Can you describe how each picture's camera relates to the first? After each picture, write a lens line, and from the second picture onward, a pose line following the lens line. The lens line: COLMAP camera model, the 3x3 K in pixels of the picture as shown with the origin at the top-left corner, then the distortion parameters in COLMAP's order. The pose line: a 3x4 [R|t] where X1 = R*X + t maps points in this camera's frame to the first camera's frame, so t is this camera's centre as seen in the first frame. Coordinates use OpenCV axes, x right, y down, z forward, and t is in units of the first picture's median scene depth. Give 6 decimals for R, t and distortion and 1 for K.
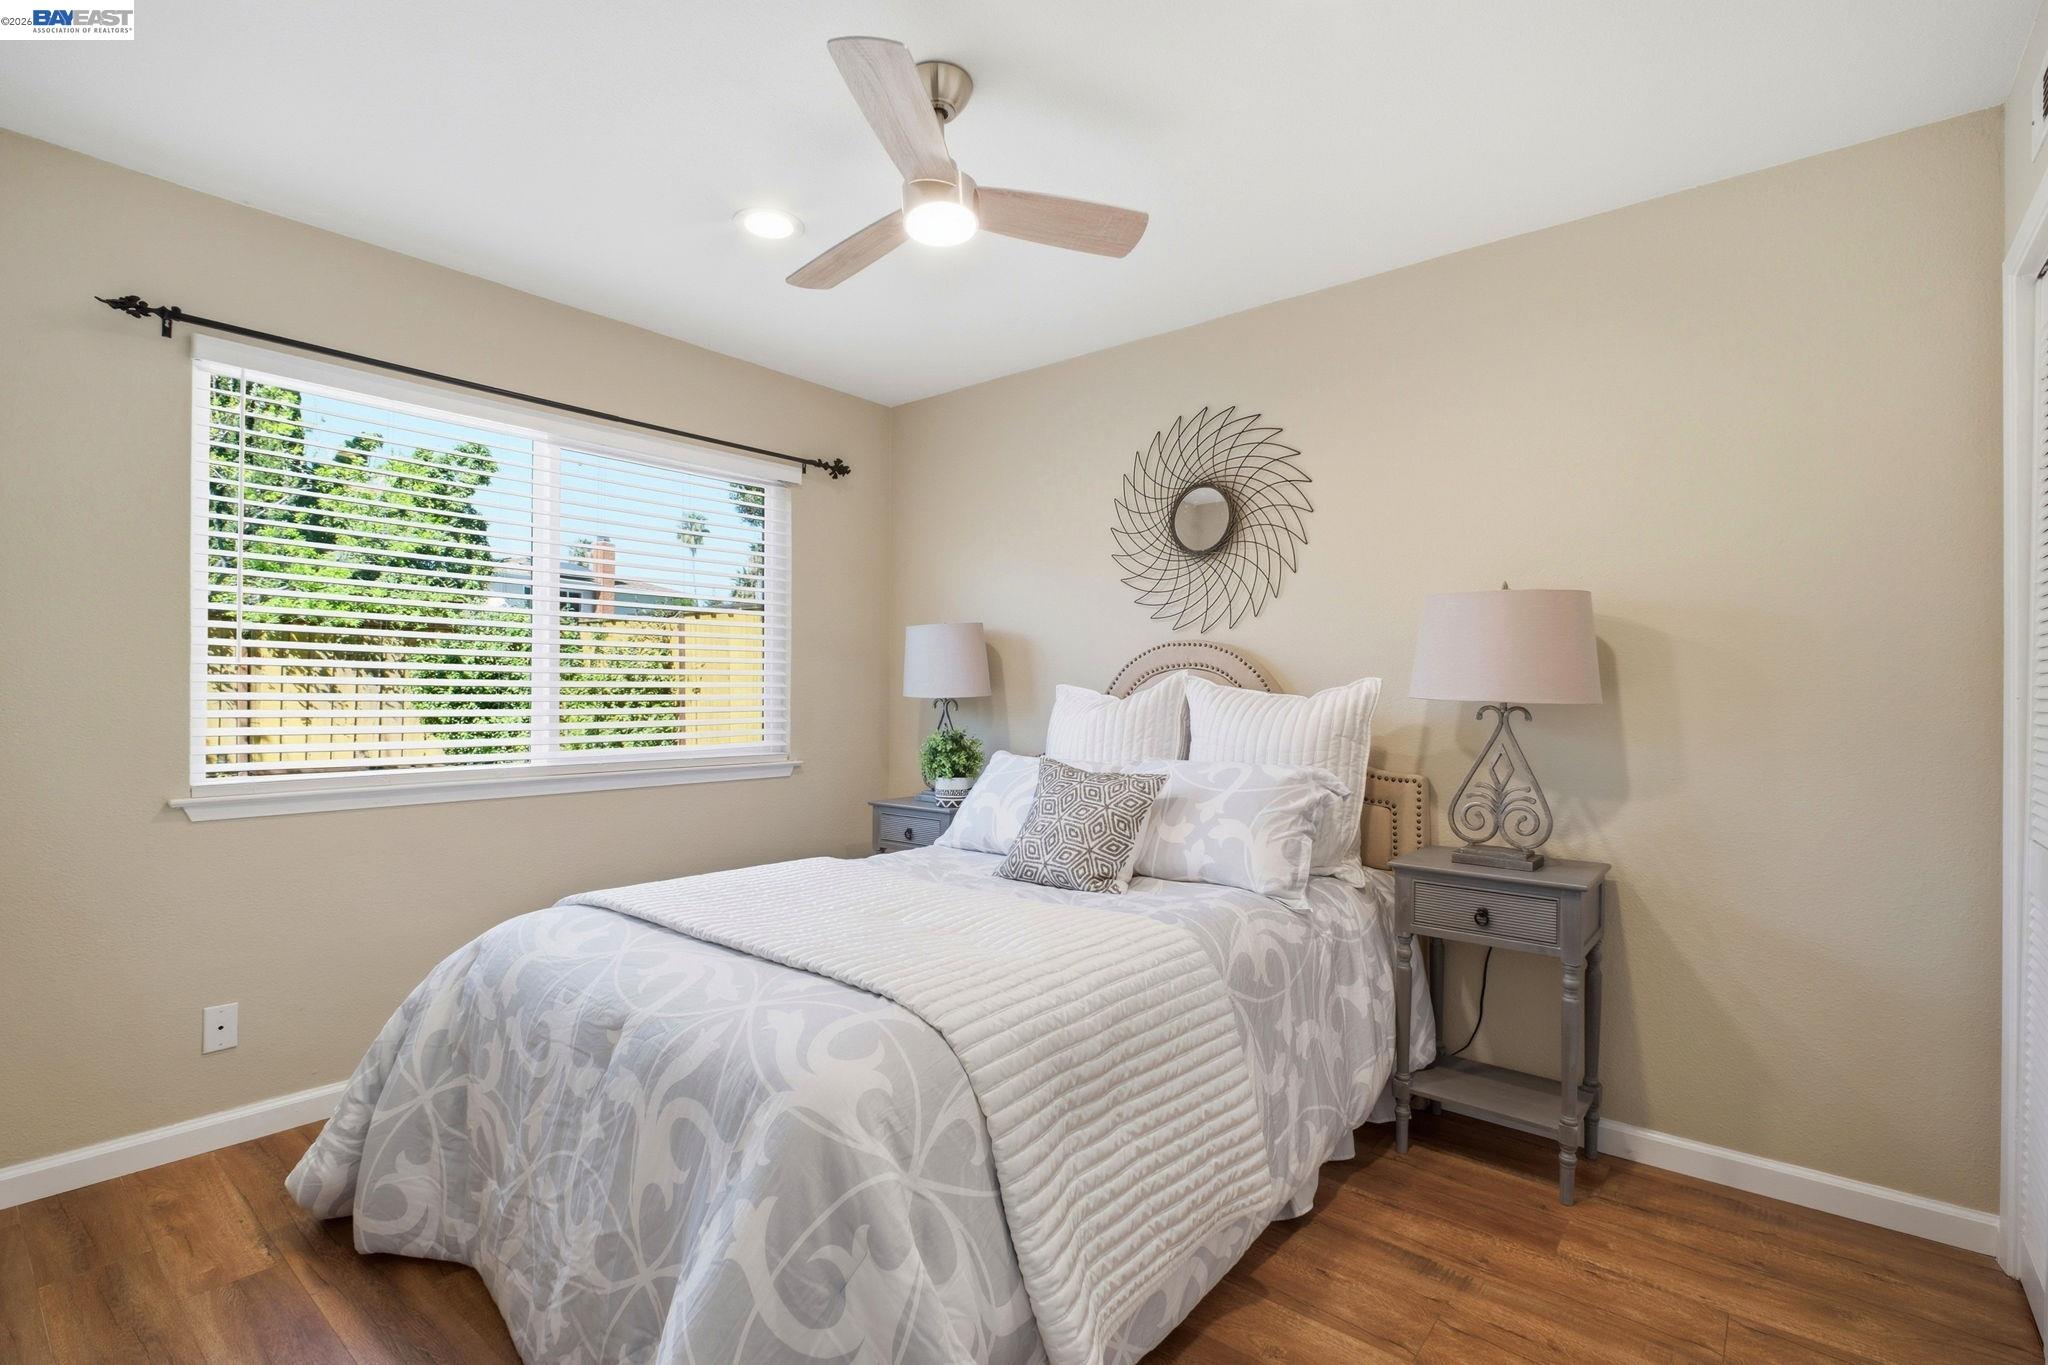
lens RADIAL K [[939.6, 0, 1047.4], [0, 939.6, 689.8], [0, 0, 1]] dist [-0.003553, -0.001168]
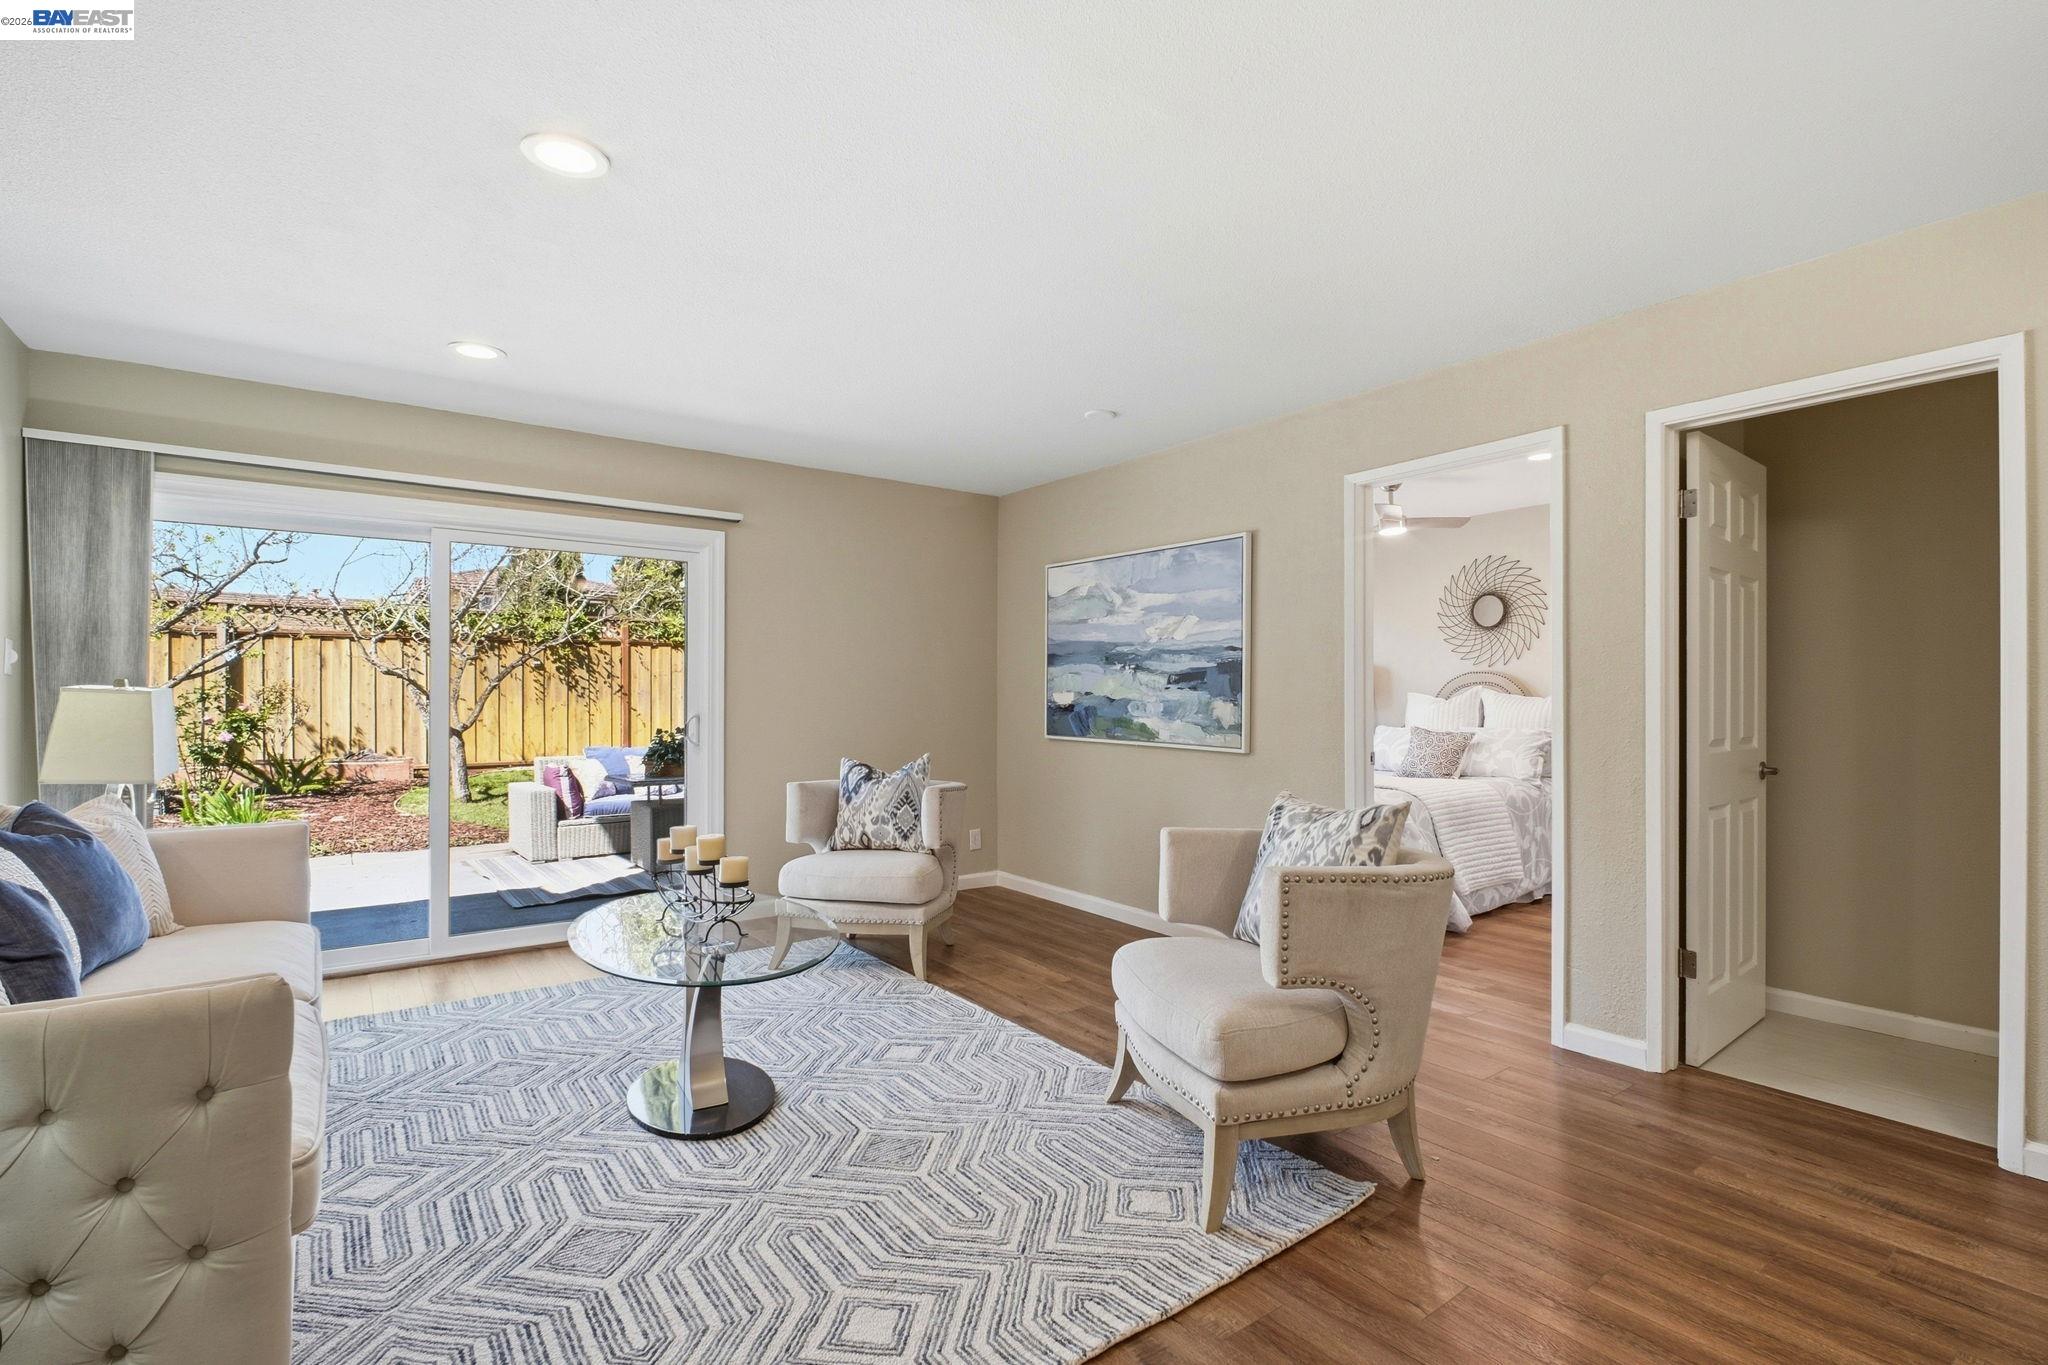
lens RADIAL K [[939.6, 0, 1047.4], [0, 939.6, 689.8], [0, 0, 1]] dist [-0.003553, -0.001168]
pose [[0.968368, -0.005133, -0.249474, -0.316245], [0.004261, 0.999983, -0.004036, -0.008574], [0.249490, 0.002845, 0.968373, -1.499635]]
